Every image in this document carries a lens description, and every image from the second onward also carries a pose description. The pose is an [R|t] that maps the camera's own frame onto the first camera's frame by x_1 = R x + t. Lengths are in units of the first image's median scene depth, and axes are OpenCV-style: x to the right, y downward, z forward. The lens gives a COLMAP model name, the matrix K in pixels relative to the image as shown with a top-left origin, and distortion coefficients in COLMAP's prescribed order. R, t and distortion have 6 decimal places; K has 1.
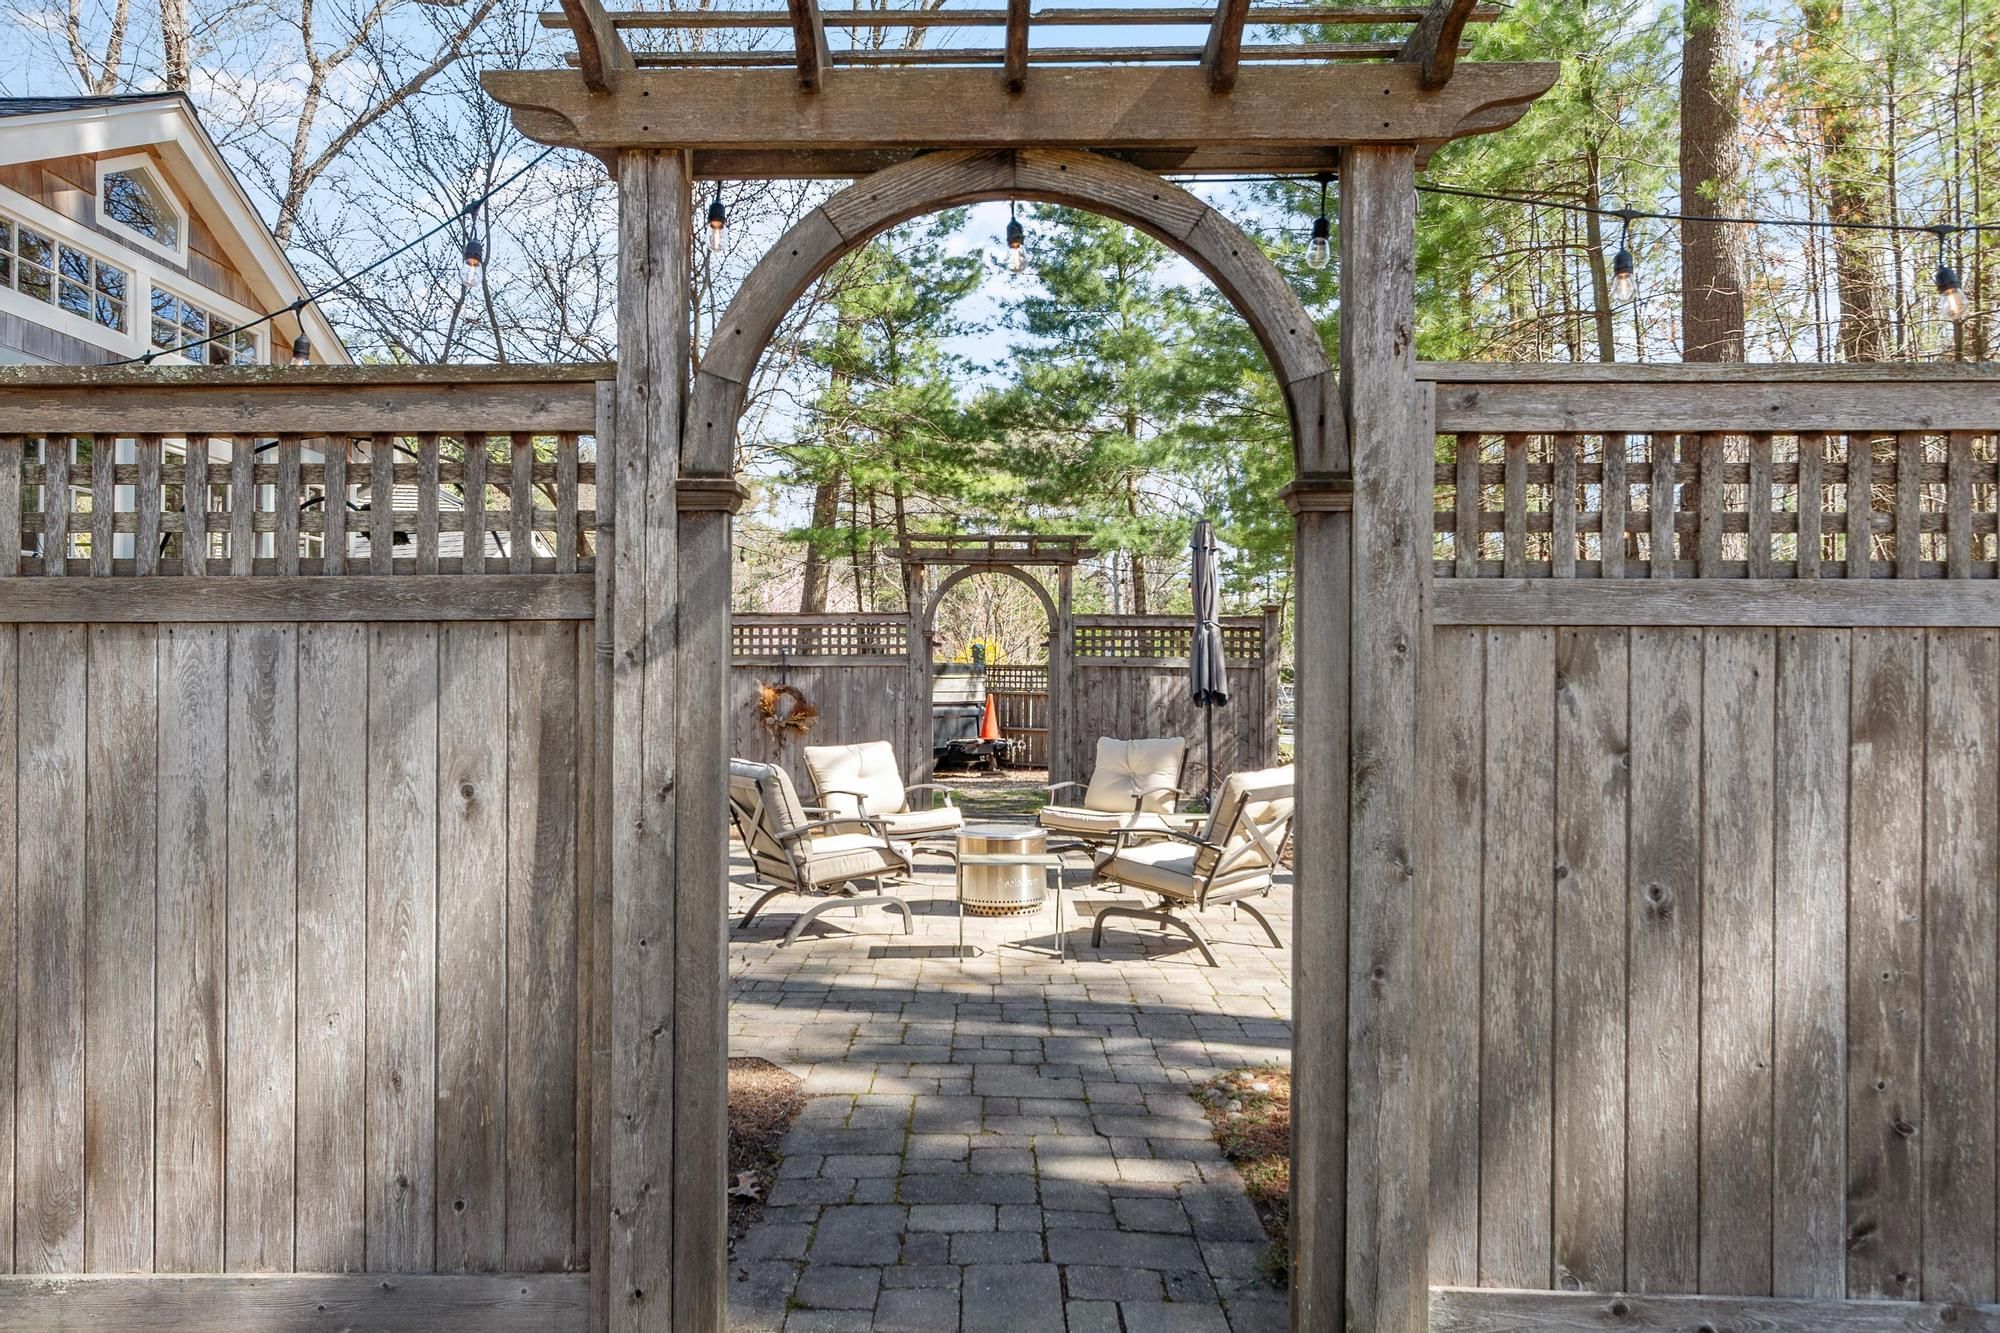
lens RADIAL K [[1436.8, 0, 1000.0], [0, 1436.8, 666.5], [0, 0, 1]] dist [0.007923, 0.003810]
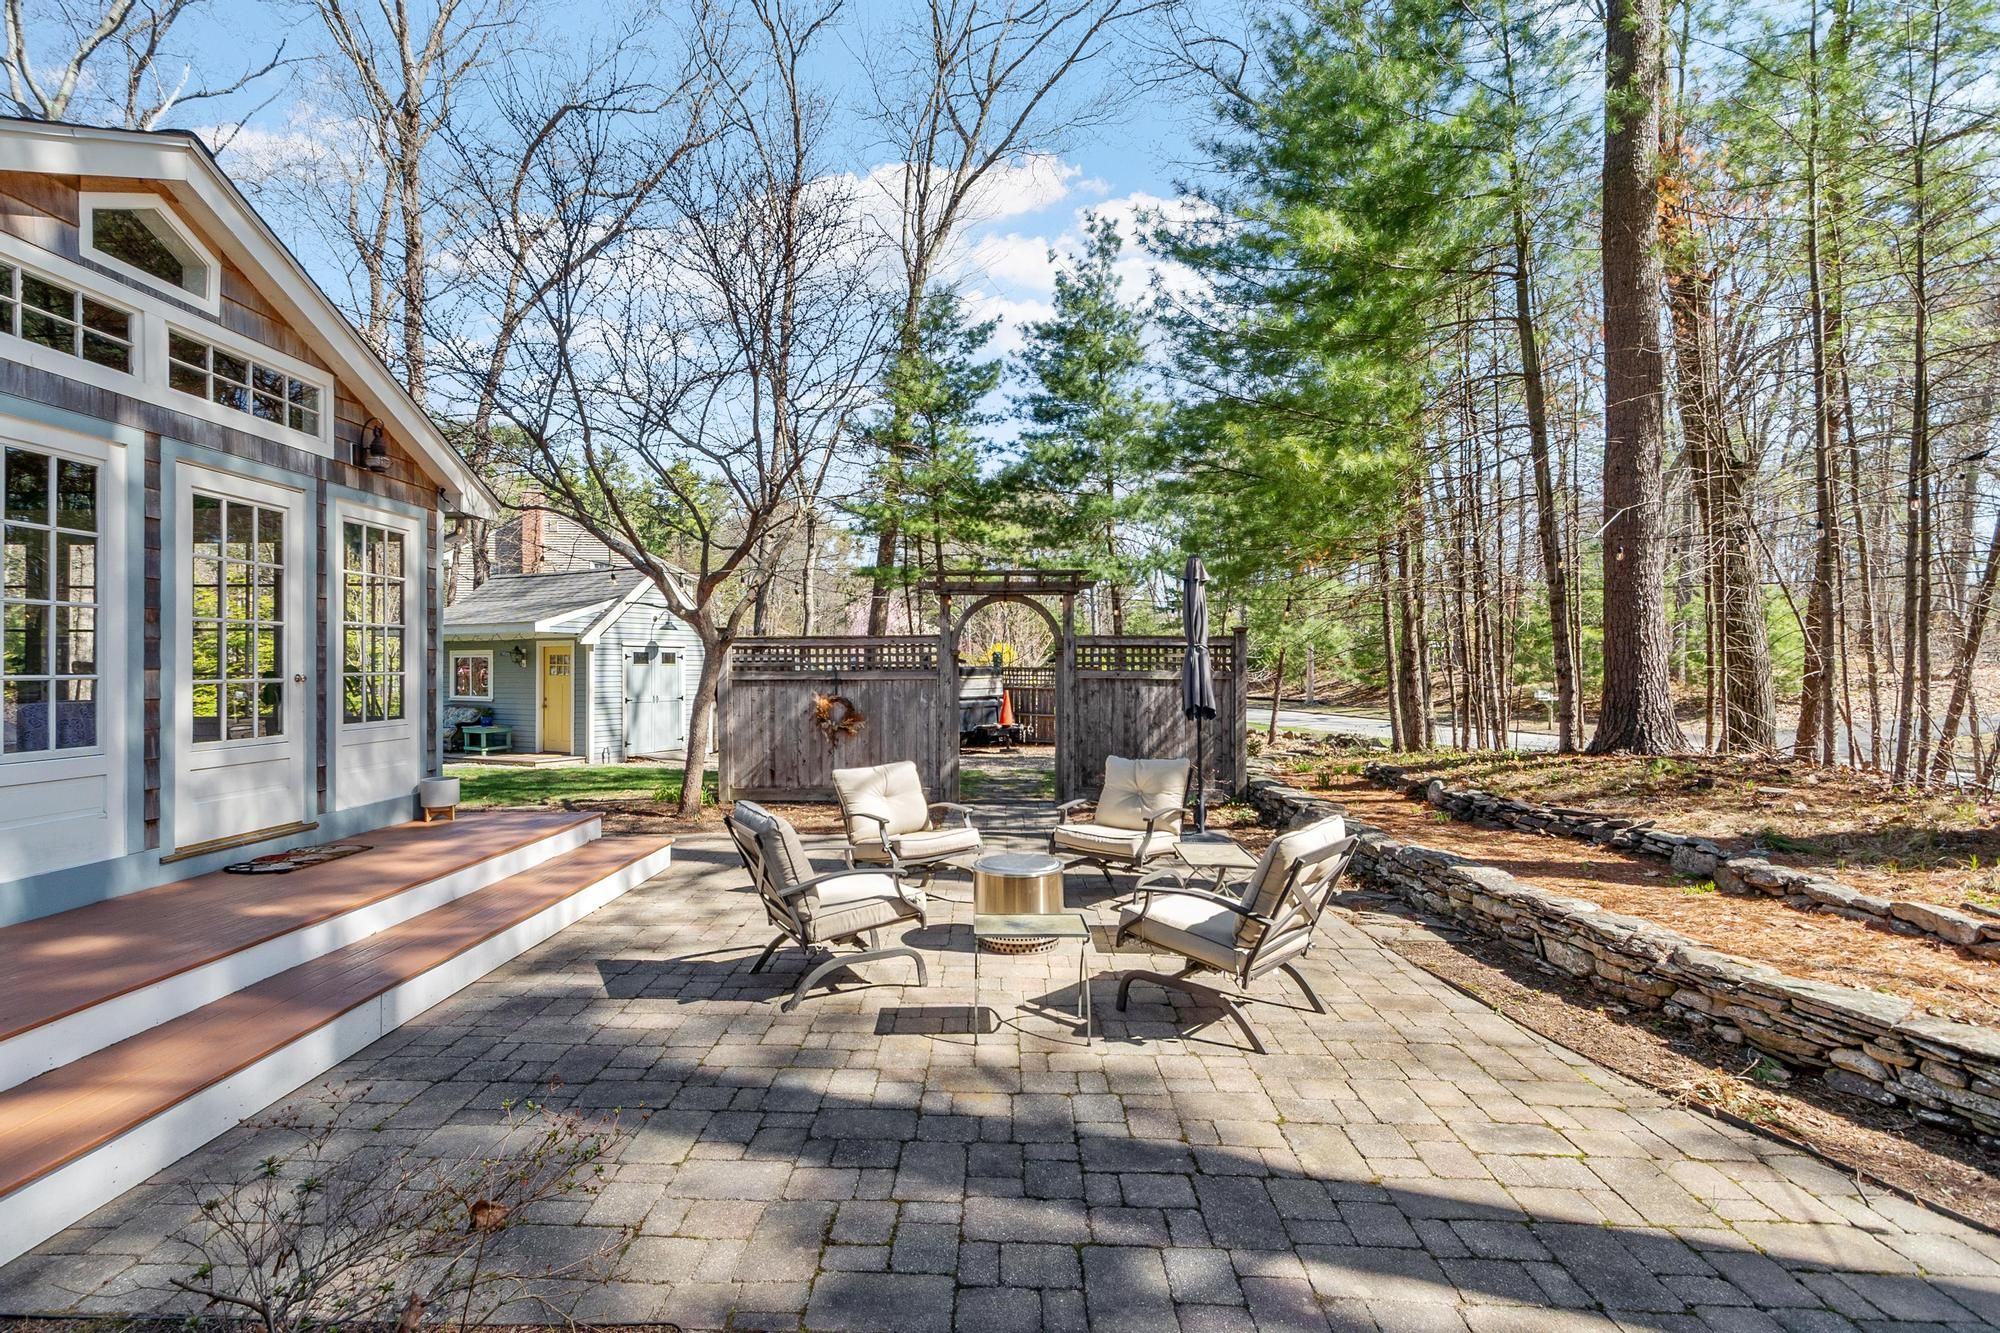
lens RADIAL K [[976.6, 0, 1000.0], [0, 976.6, 666.5], [0, 0, 1]] dist [-0.002827, -0.000642]
pose [[0.999880, -0.007403, -0.013609, -0.000662], [0.007489, 0.999953, 0.006227, -0.010227], [0.013563, -0.006329, 0.999888, 0.116642]]
